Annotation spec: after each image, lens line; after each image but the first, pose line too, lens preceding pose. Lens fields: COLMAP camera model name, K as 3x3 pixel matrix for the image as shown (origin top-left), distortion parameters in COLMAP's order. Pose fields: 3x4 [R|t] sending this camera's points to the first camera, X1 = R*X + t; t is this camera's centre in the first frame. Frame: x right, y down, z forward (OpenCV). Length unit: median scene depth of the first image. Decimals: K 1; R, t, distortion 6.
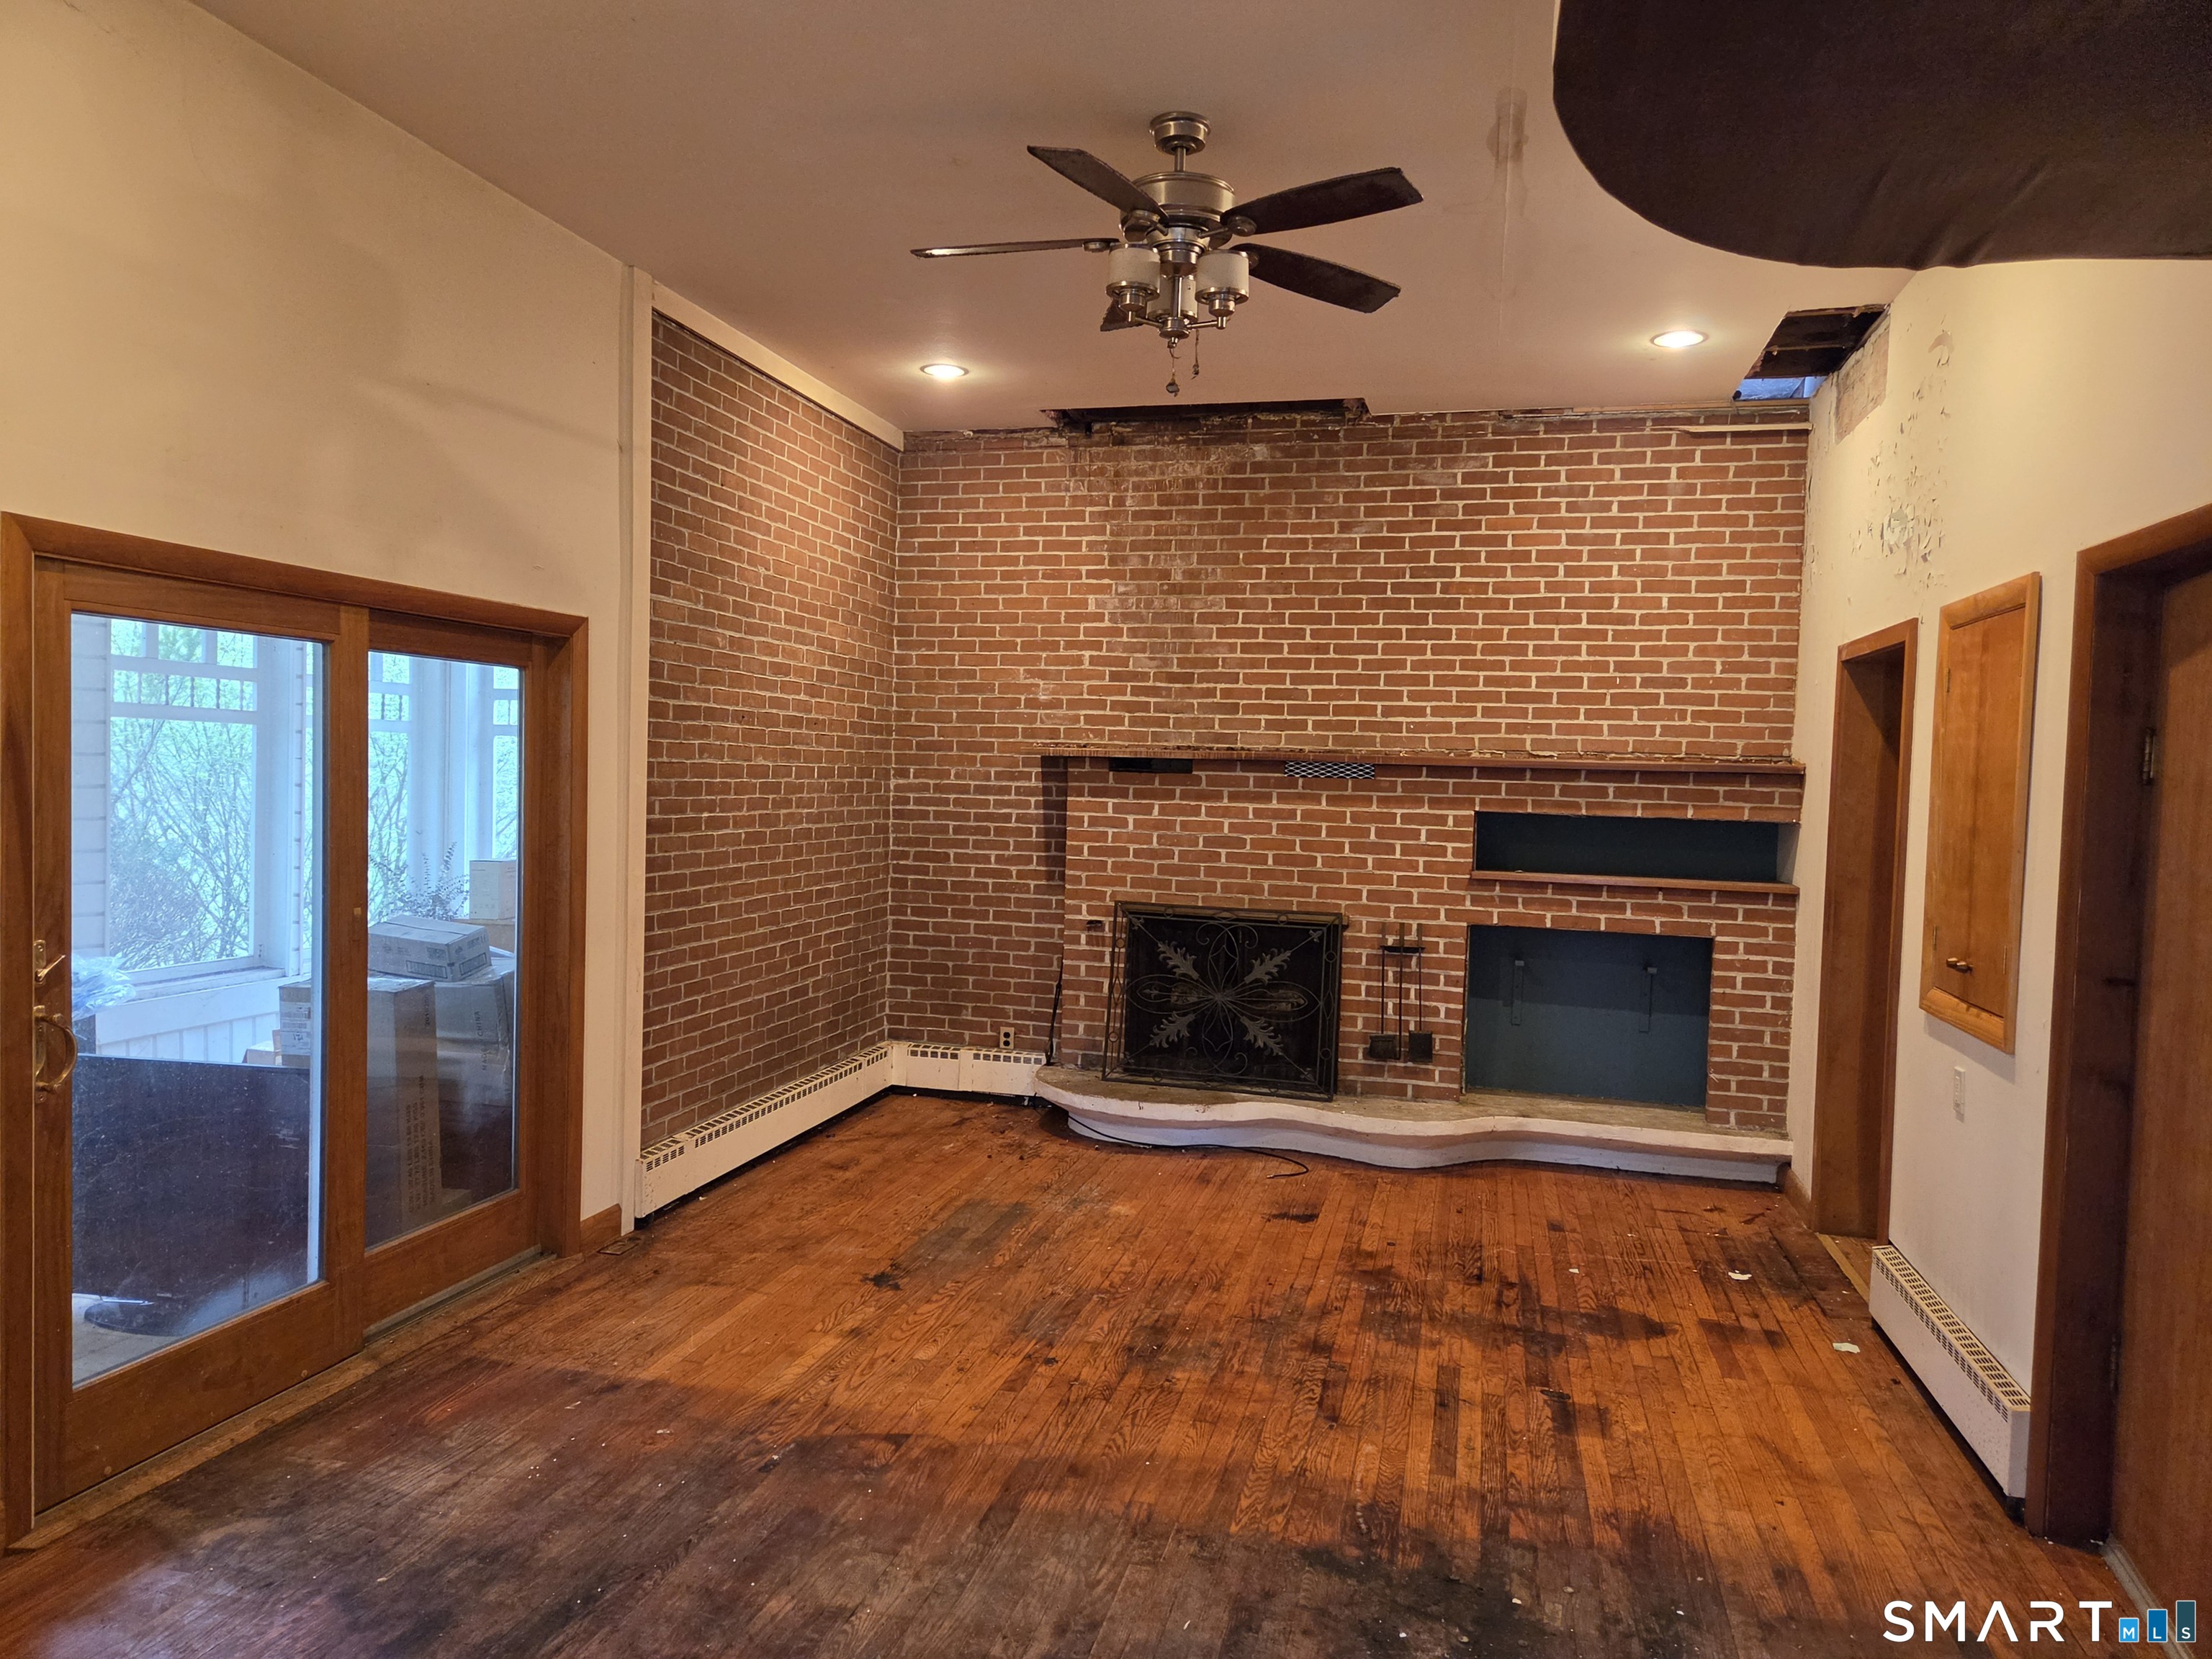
lens RADIAL K [[1487.0, 0, 1111.6], [0, 1487.0, 835.3], [0, 0, 1]] dist [0.071554, -0.060246]
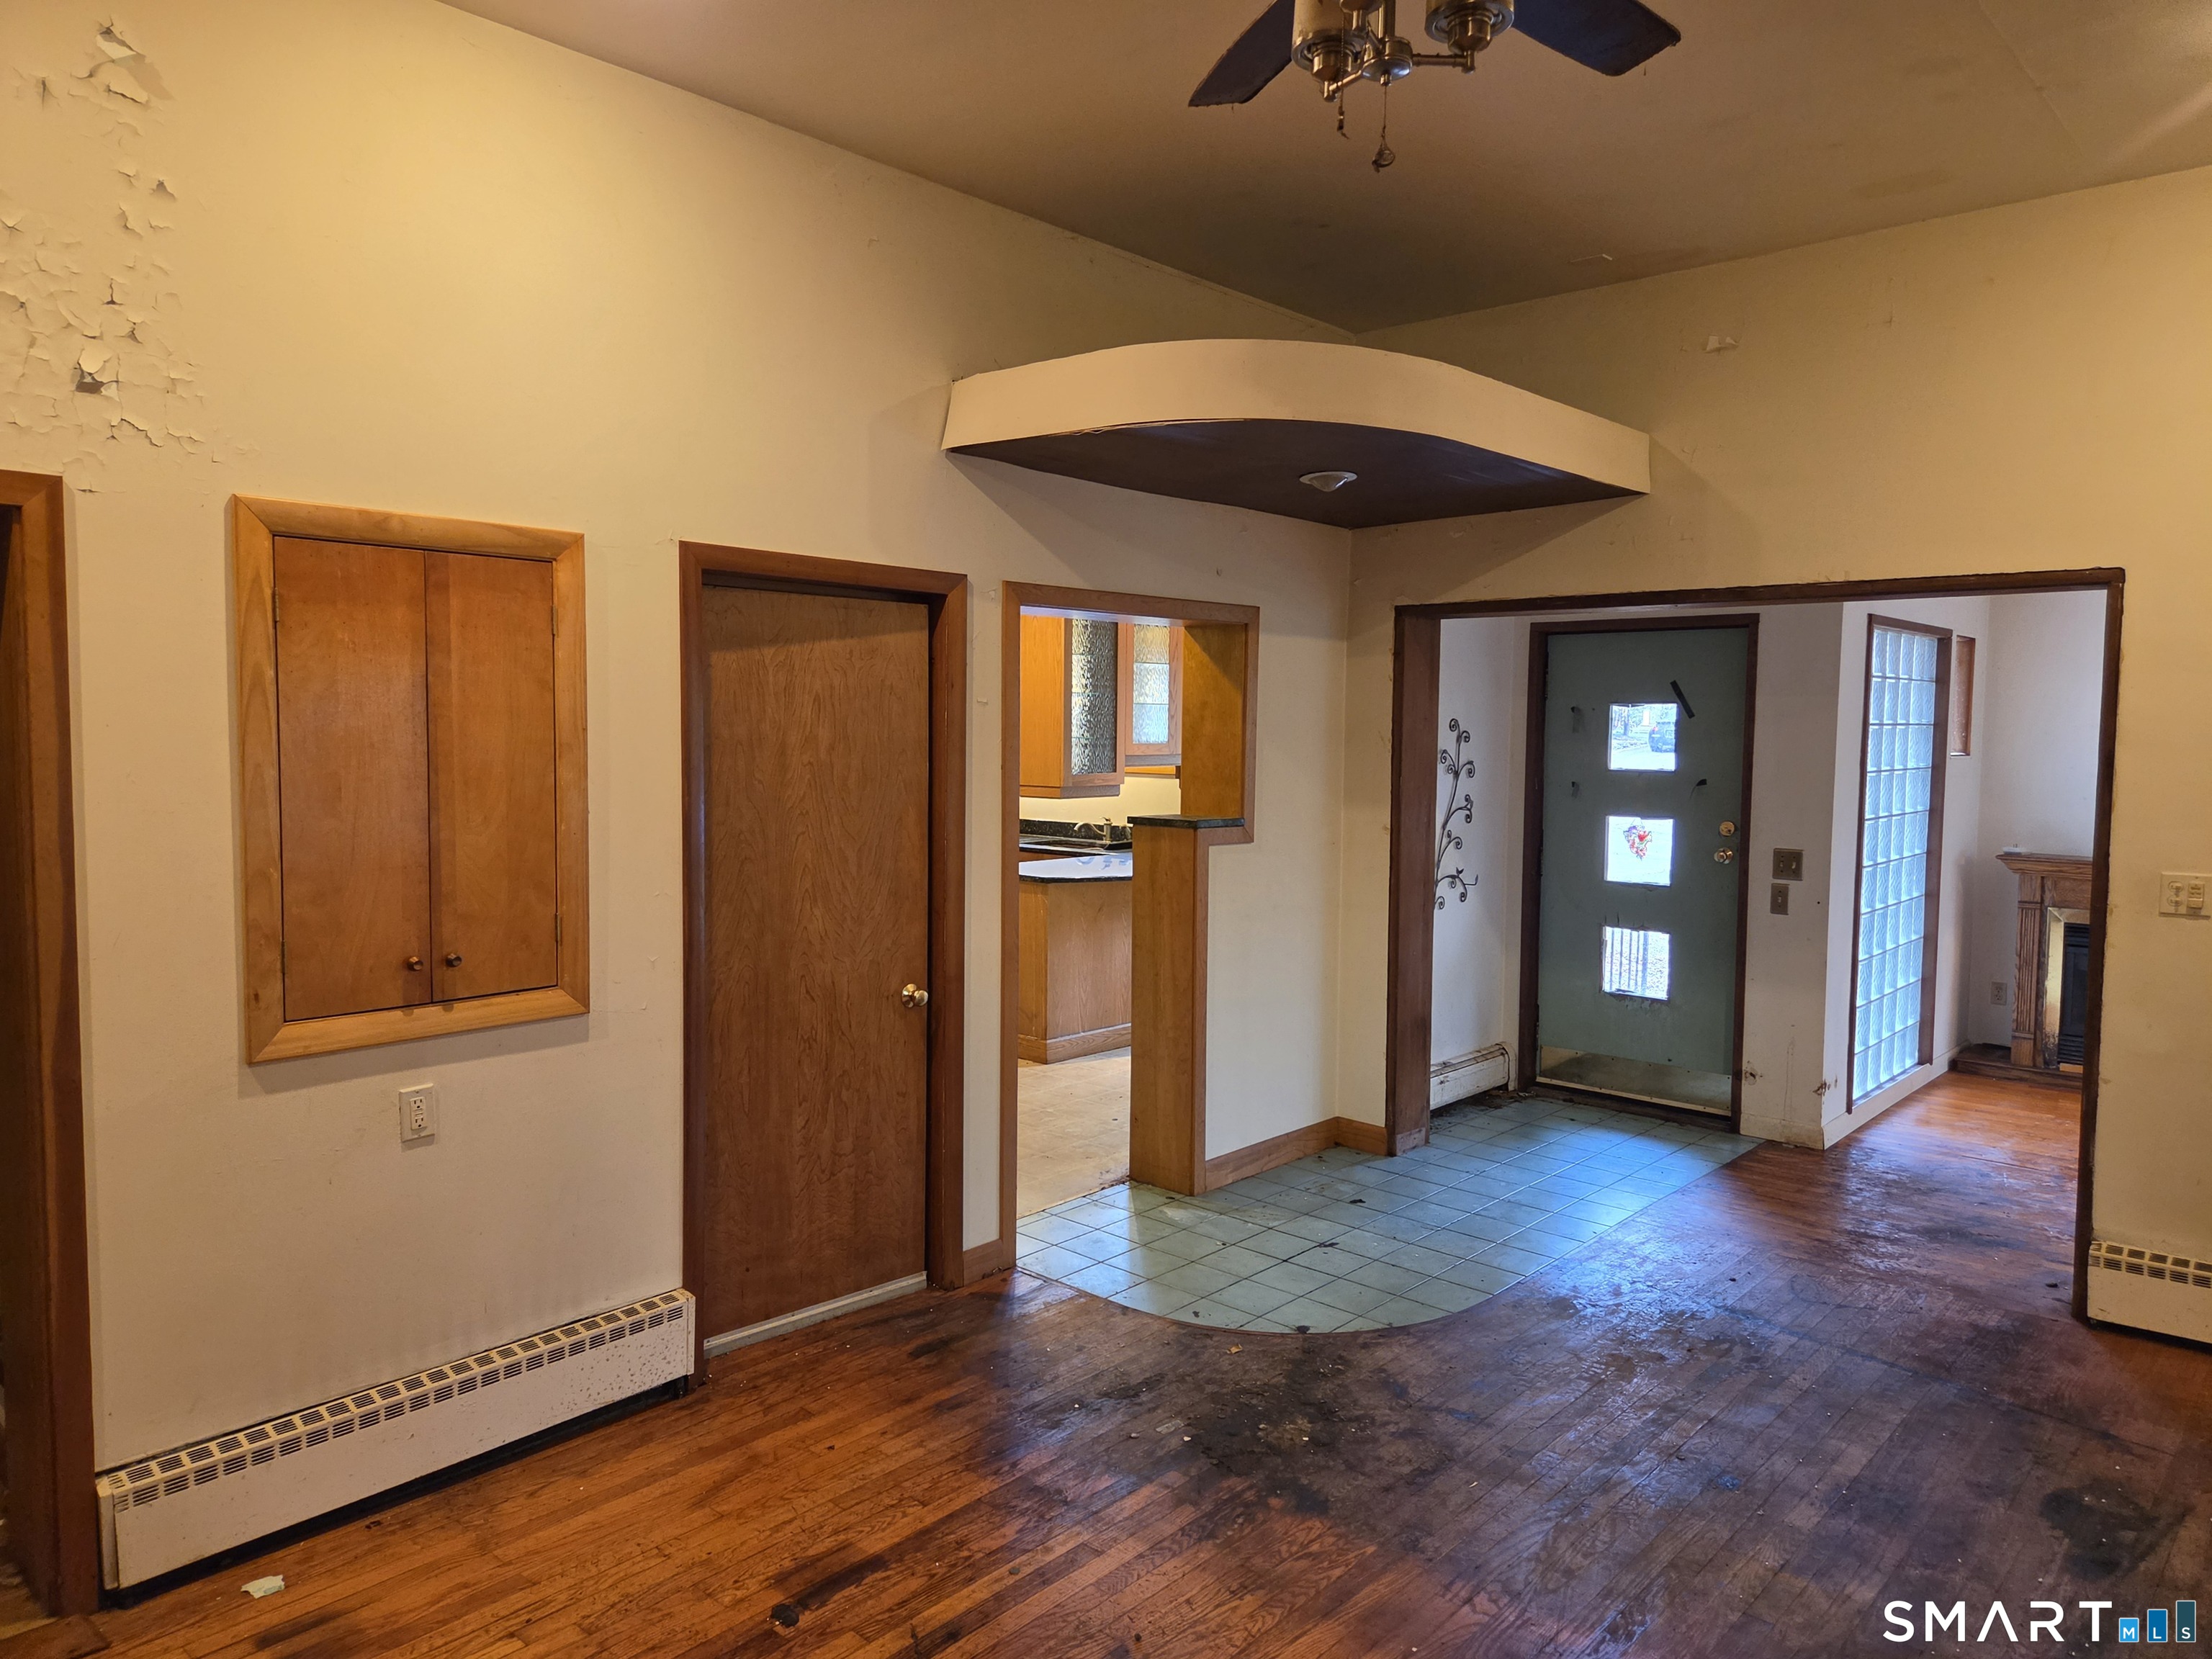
lens RADIAL K [[1487.0, 0, 1112.6], [0, 1487.0, 825.7], [0, 0, 1]] dist [0.071554, -0.060246]
pose [[-0.881937, -0.070882, 0.466008, -0.126012], [-0.016045, 0.992570, 0.120610, -0.077590], [-0.471095, 0.098893, -0.876522, 1.233803]]
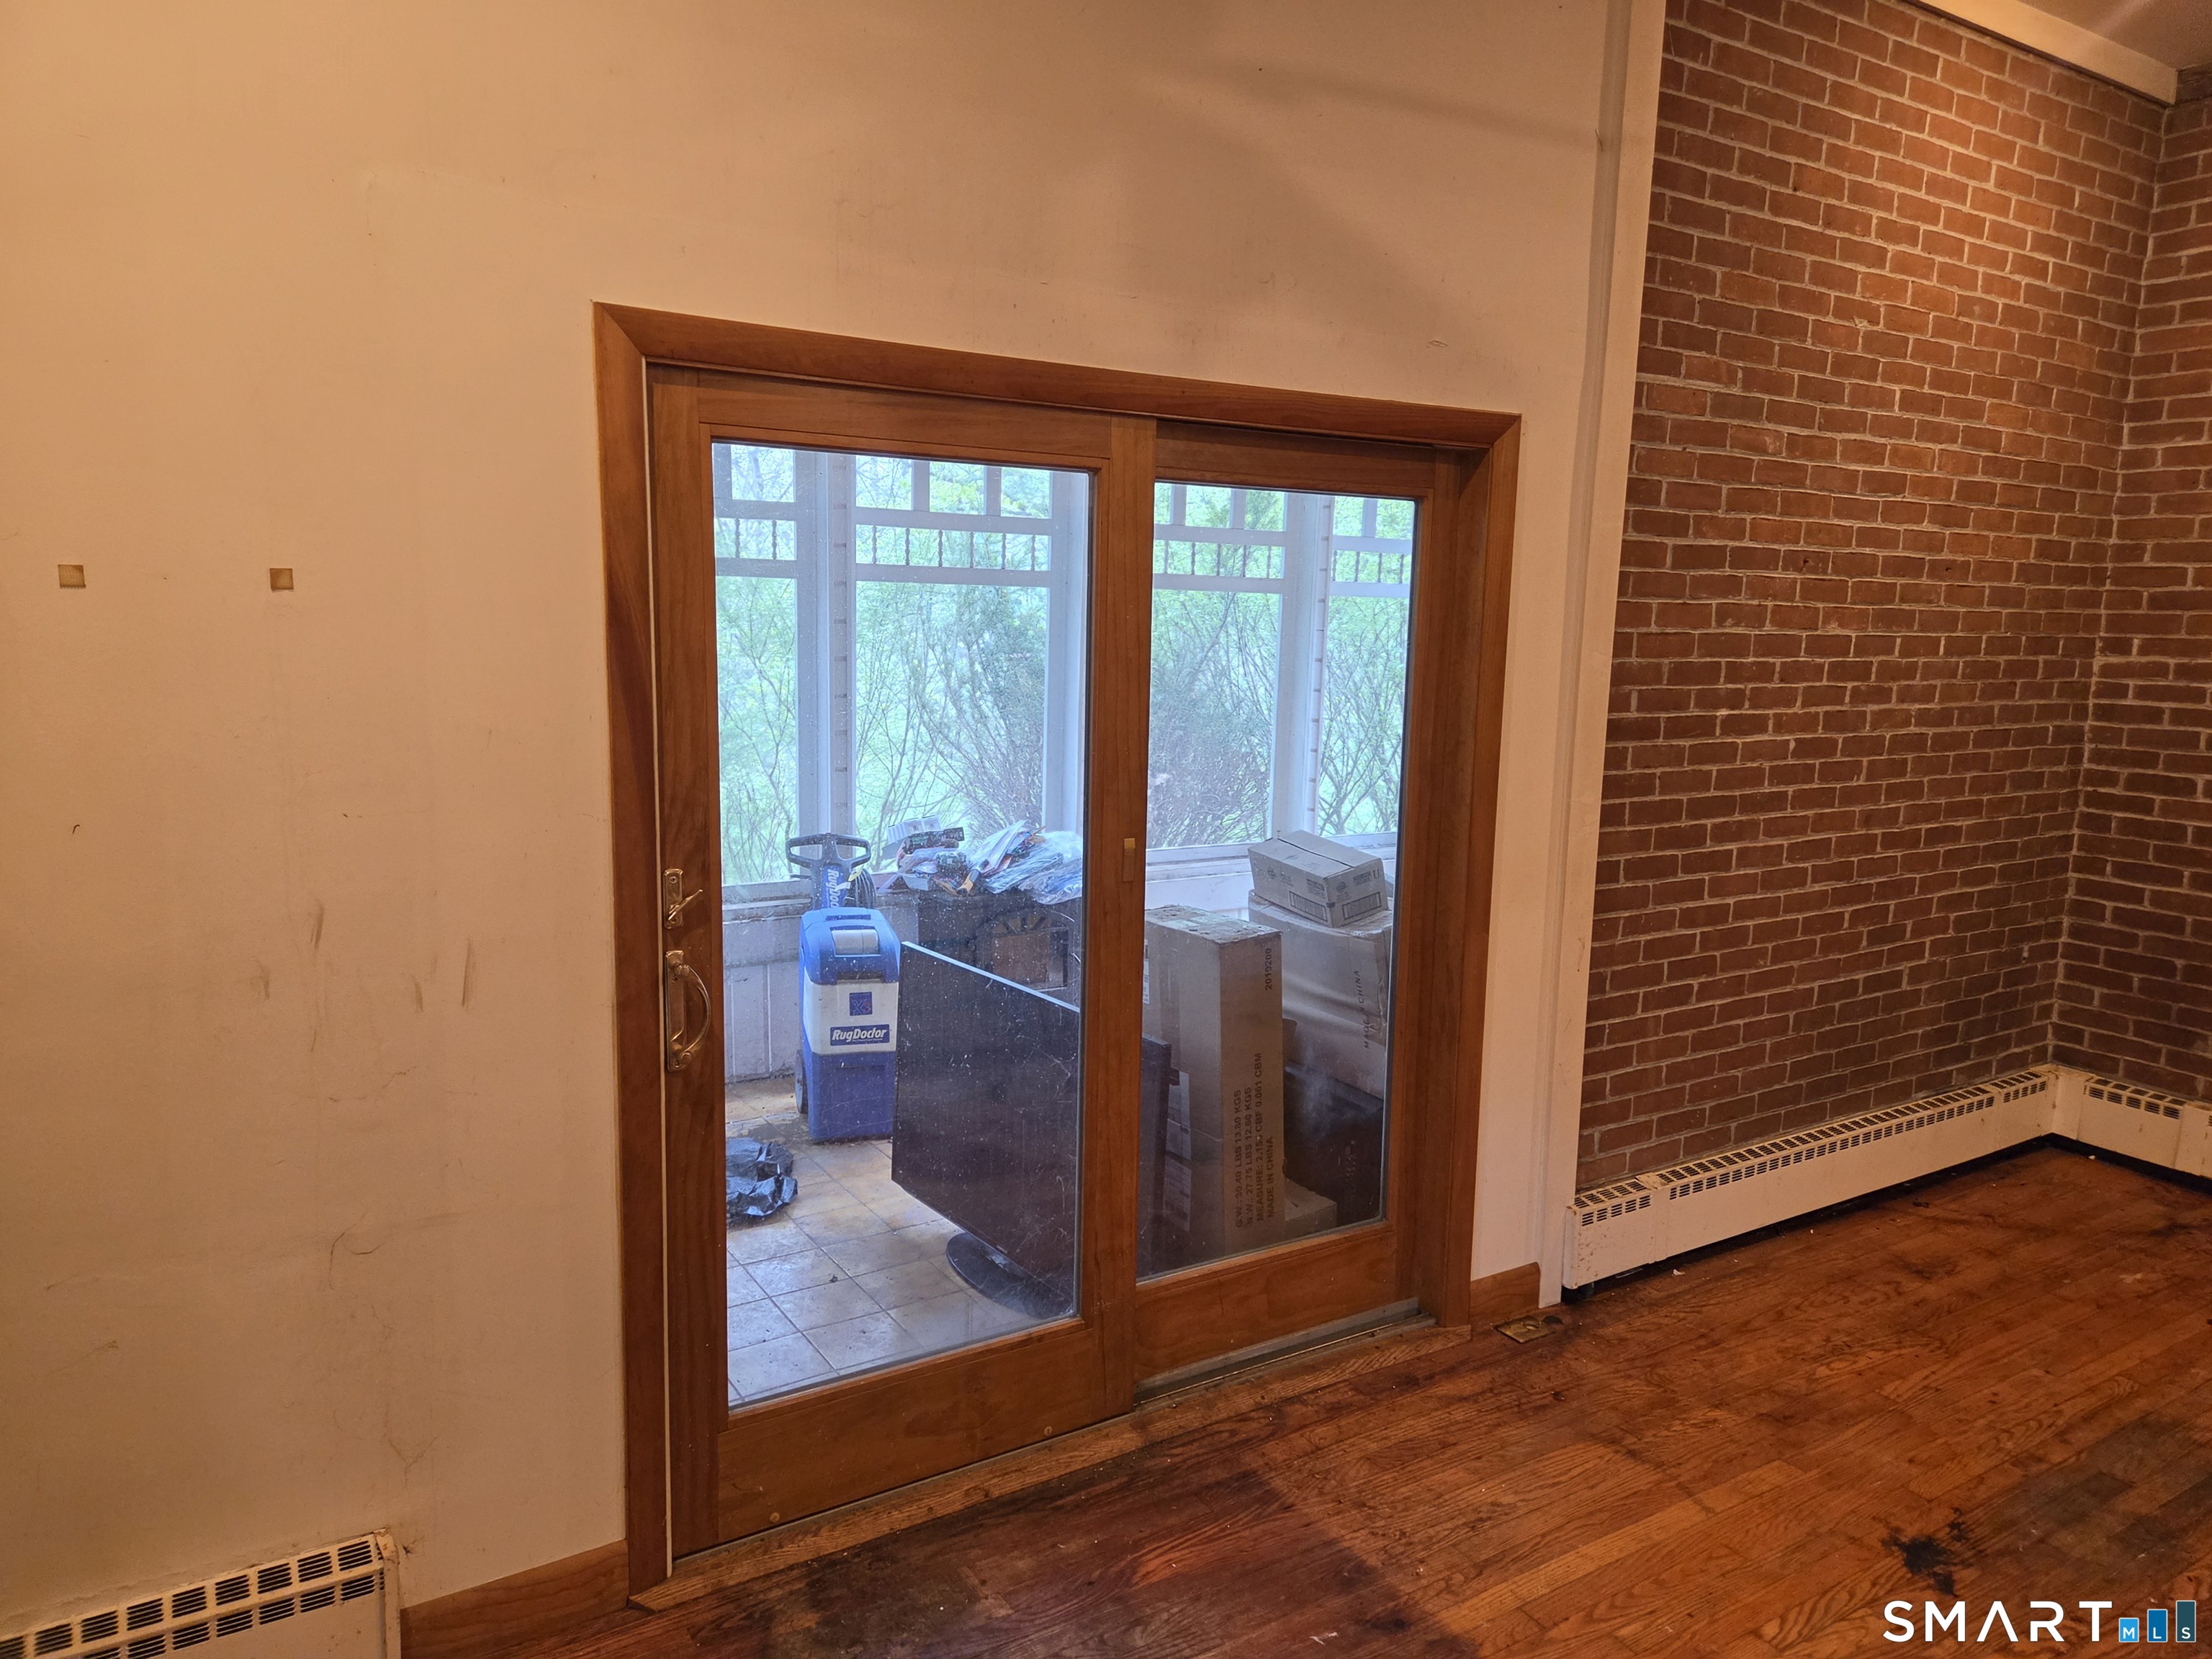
lens RADIAL K [[1487.0, 0, 1114.9], [0, 1487.0, 830.2], [0, 0, 1]] dist [0.071554, -0.060246]
pose [[0.724889, 0.090827, -0.682852, -0.007615], [-0.031648, 0.994614, 0.098698, -0.020810], [0.688138, -0.049934, 0.723859, 0.359439]]
